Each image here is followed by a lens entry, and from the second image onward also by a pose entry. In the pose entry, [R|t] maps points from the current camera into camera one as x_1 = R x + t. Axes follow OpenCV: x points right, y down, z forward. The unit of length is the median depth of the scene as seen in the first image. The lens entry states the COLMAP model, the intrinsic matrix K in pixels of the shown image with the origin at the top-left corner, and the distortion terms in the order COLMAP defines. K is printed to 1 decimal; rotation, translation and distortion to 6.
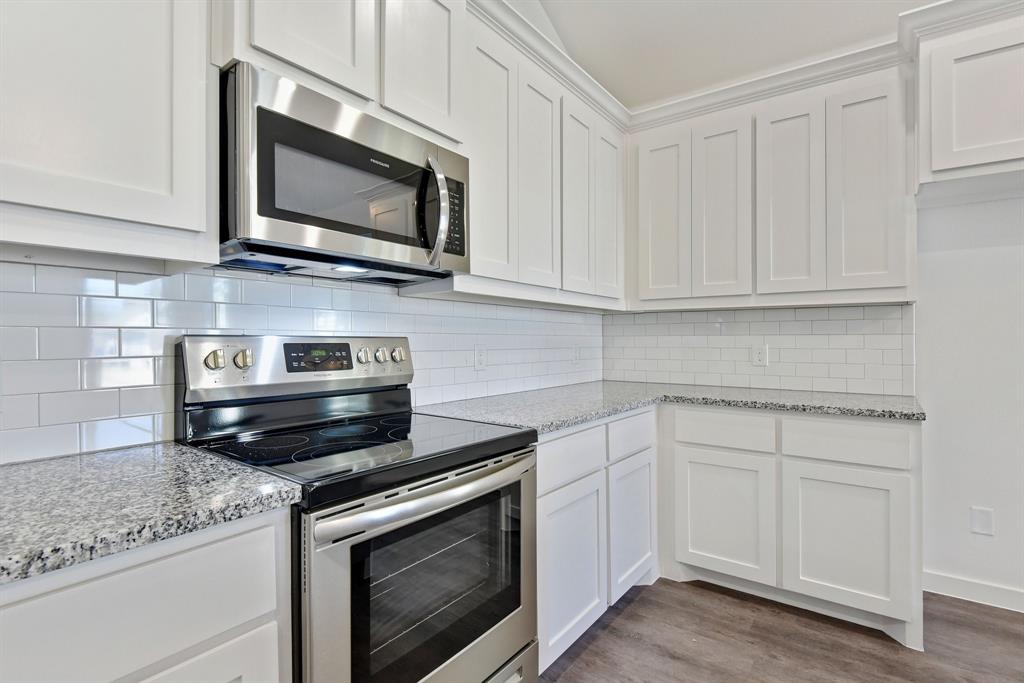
lens RADIAL K [[483.0, 0, 512.0], [0, 483.0, 341.5], [0, 0, 1]] dist [-0.022249, -0.000199]
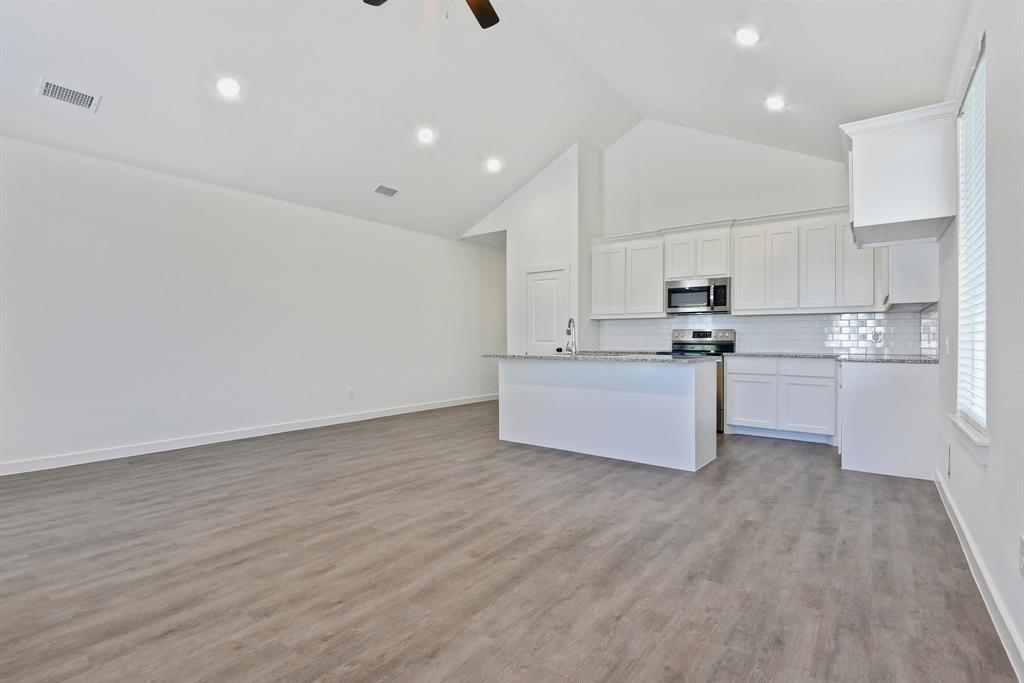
lens RADIAL K [[482.2, 0, 504.5], [0, 482.2, 340.1], [0, 0, 1]] dist [-0.009095, -0.001780]
pose [[0.000727, 0.000720, -0.999999, 3.582967], [-0.005847, 0.999983, 0.000716, 0.083229], [0.999983, 0.005846, 0.000731, -0.641831]]
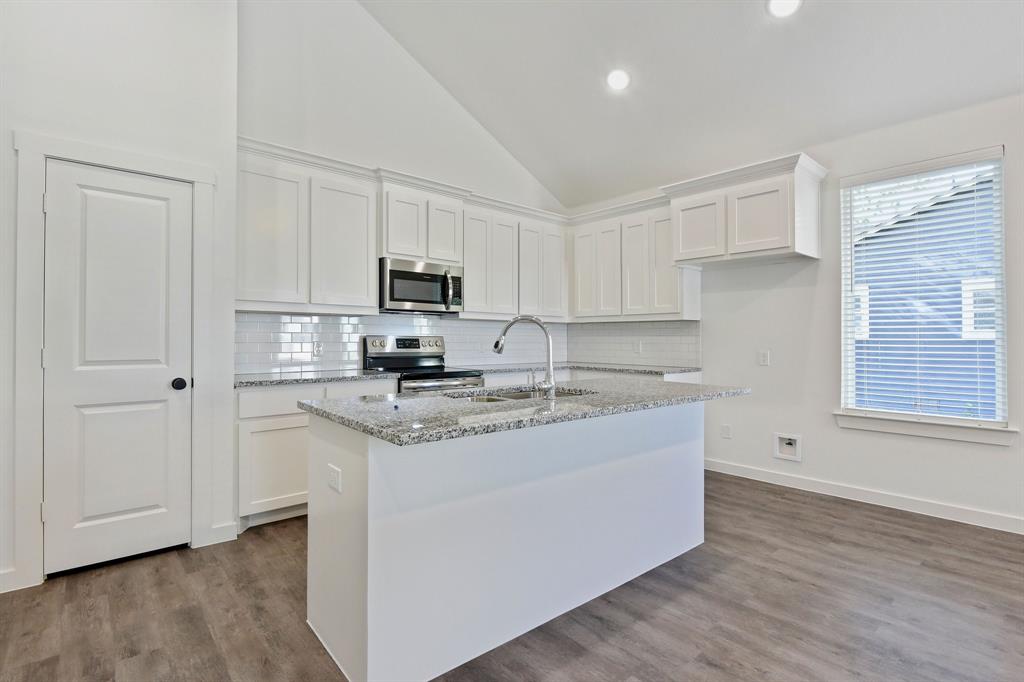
lens RADIAL K [[489.8, 0, 513.0], [0, 489.8, 335.8], [0, 0, 1]] dist [-0.004310, -0.001310]
pose [[0.980230, 0.003083, -0.197837, 0.730815], [-0.005719, 0.999902, -0.012752, 0.019960], [0.197779, 0.013632, 0.980152, -1.599708]]
